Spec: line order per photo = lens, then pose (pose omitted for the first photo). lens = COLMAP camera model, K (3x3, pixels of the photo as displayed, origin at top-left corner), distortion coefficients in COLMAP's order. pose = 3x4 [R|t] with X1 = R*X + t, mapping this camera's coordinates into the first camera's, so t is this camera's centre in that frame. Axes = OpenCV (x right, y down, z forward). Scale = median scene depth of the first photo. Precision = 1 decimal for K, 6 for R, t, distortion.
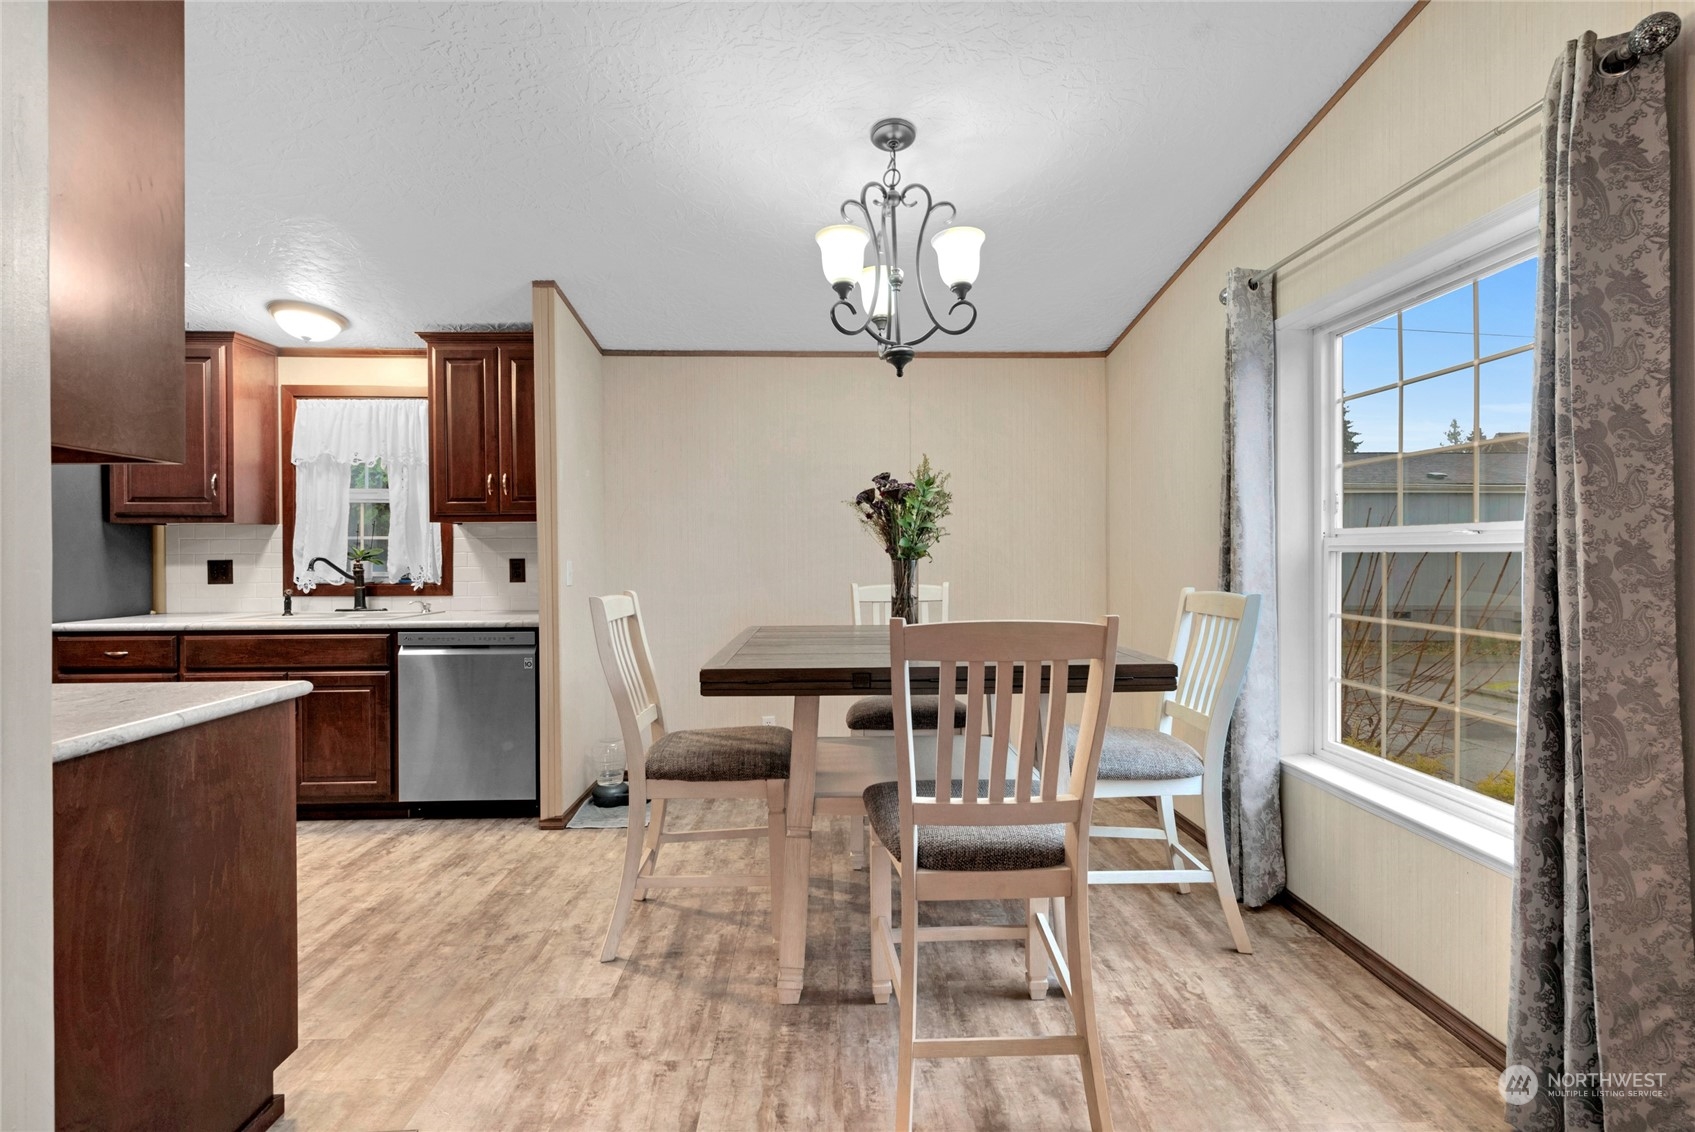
lens RADIAL K [[778.2, 0, 846.1], [0, 778.2, 557.8], [0, 0, 1]] dist [0.000820, -0.001440]
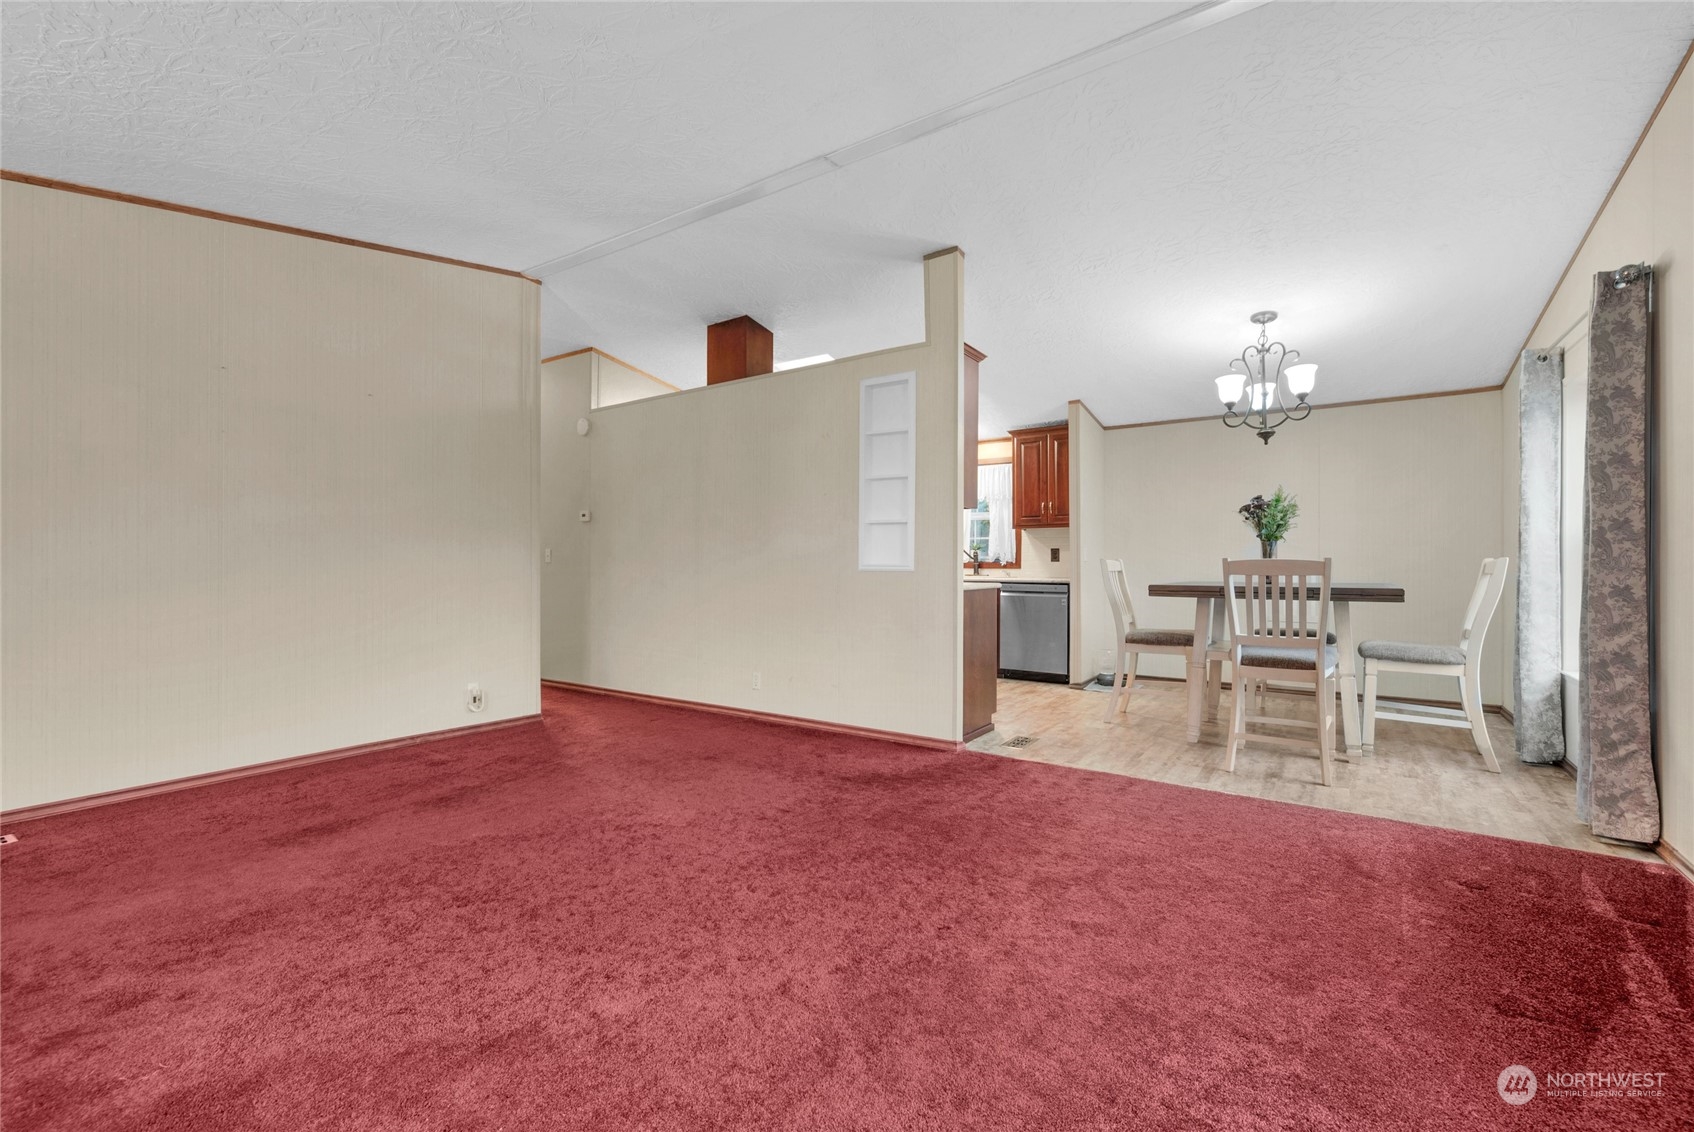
lens RADIAL K [[705.7, 0, 857.6], [0, 705.7, 563.4], [0, 0, 1]] dist [0.002090, 0.000483]
pose [[0.808346, 0.007683, -0.588658, 0.181685], [-0.009300, 0.999957, 0.000281, 0.043032], [0.588634, 0.005247, 0.808382, -0.635841]]
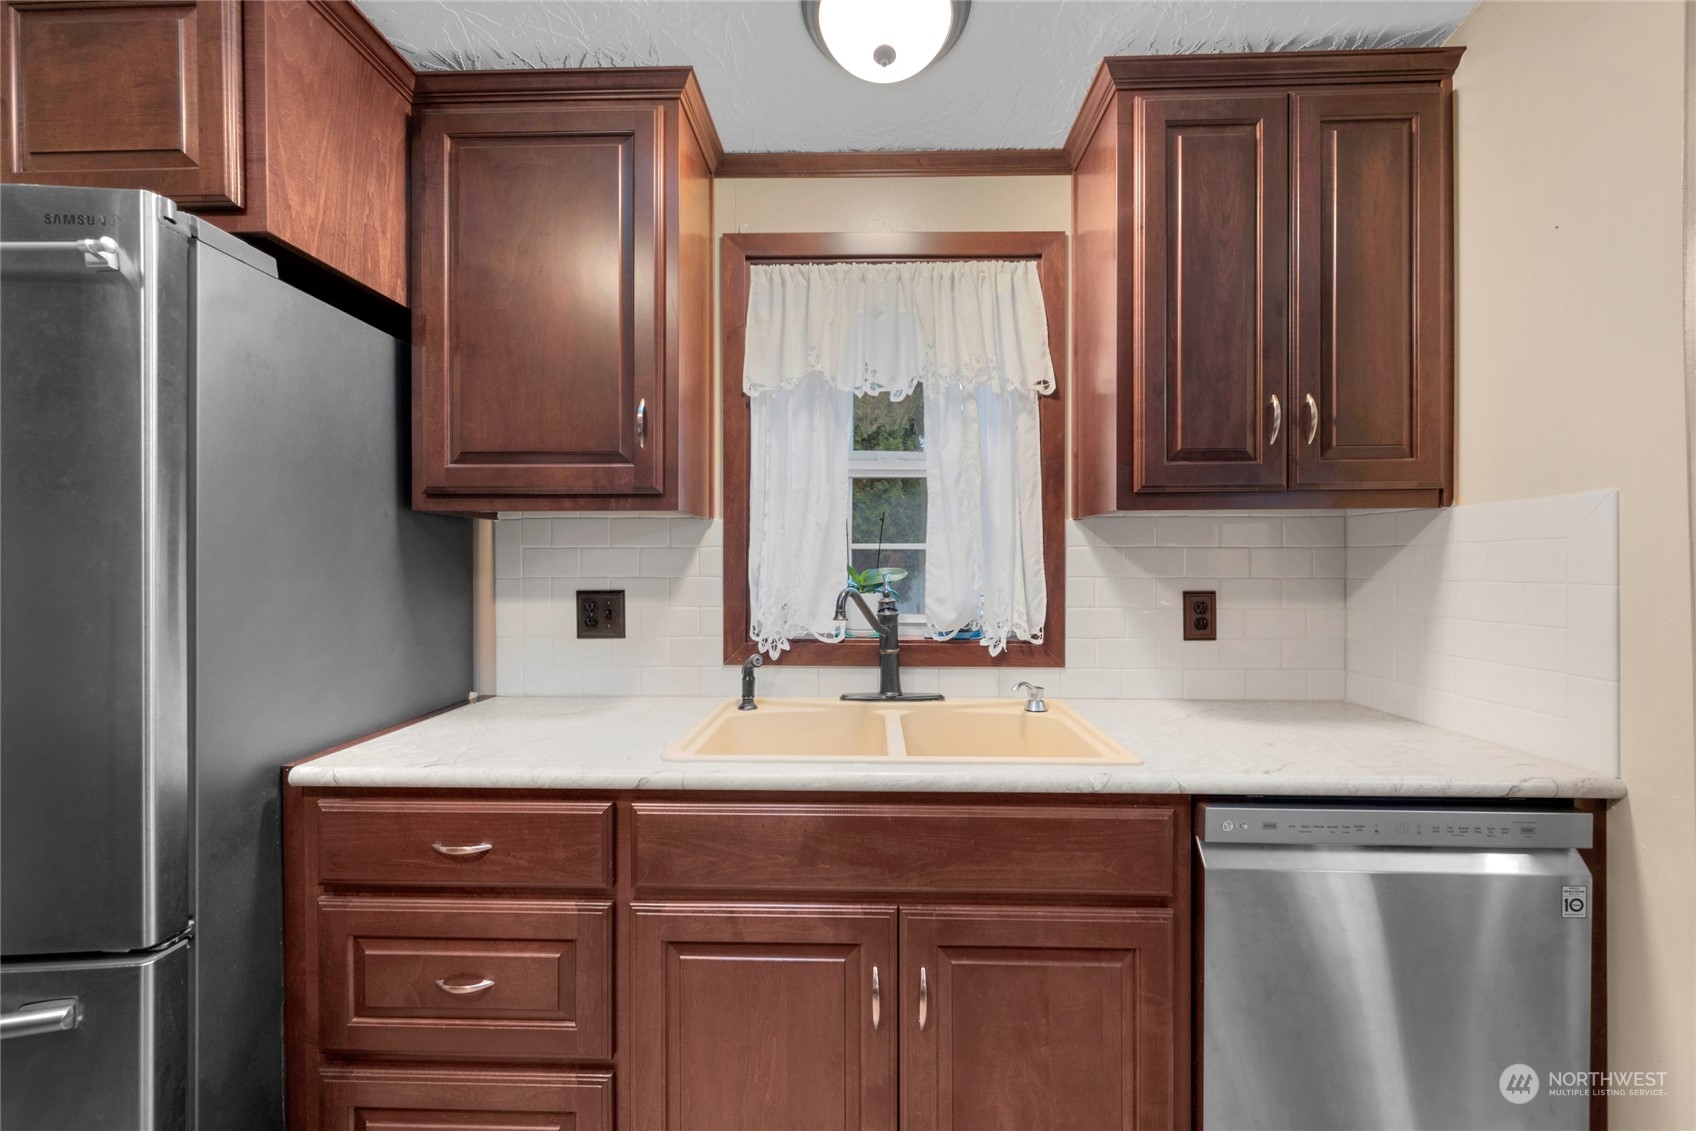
lens RADIAL K [[706.5, 0, 871.5], [0, 706.5, 565.2], [0, 0, 1]] dist [0.002090, 0.000483]
pose [[0.997307, 0.004780, -0.073190, -0.651890], [-0.004925, 0.999986, -0.001793, -0.013857], [0.073180, 0.002149, 0.997316, 0.611231]]
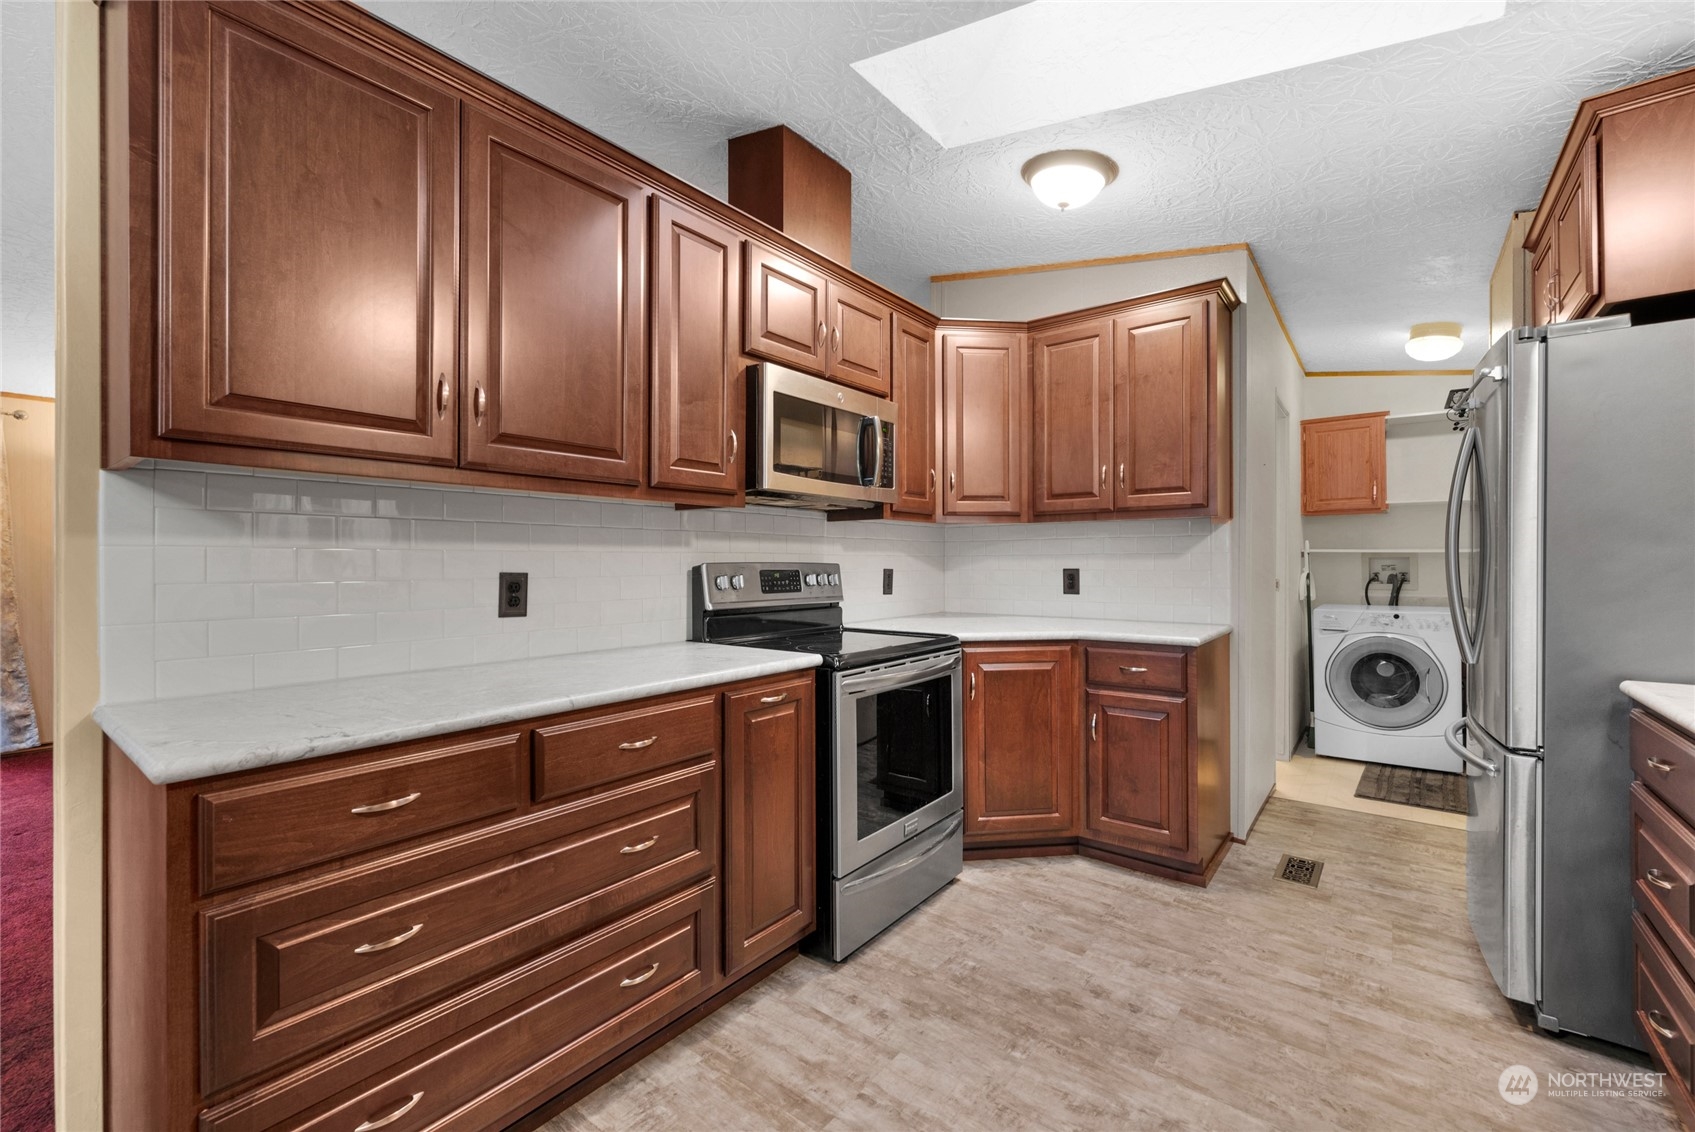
lens RADIAL K [[706.1, 0, 872.7], [0, 706.1, 565.1], [0, 0, 1]] dist [0.002090, 0.000483]
pose [[-0.641877, 0.008536, -0.766760, -0.294046], [0.001679, 0.999951, 0.009726, 0.001328], [0.766806, 0.004955, -0.641860, 0.829220]]
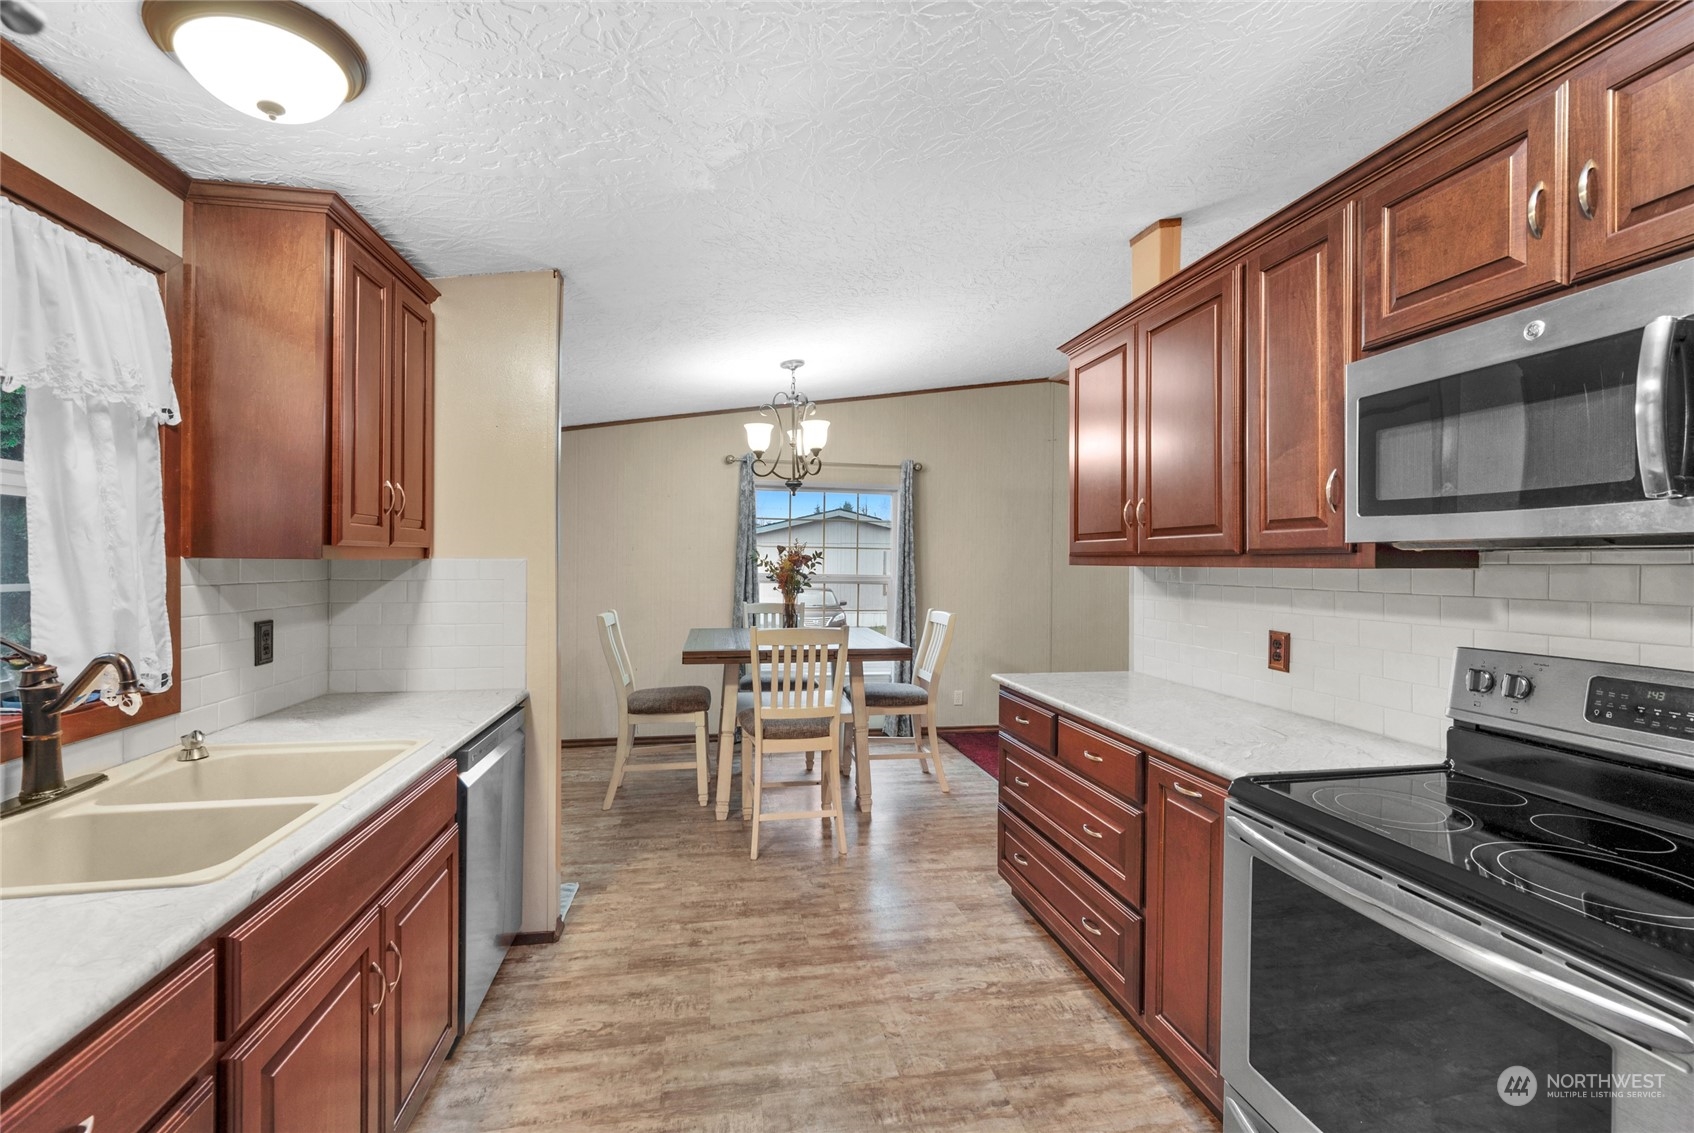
lens RADIAL K [[705.7, 0, 843.8], [0, 705.7, 561.8], [0, 0, 1]] dist [0.002090, 0.000483]
pose [[-0.131714, 0.006338, 0.991268, -1.067242], [-0.003131, 0.999972, -0.006809, -0.041898], [-0.991283, -0.004001, -0.131690, 0.730182]]
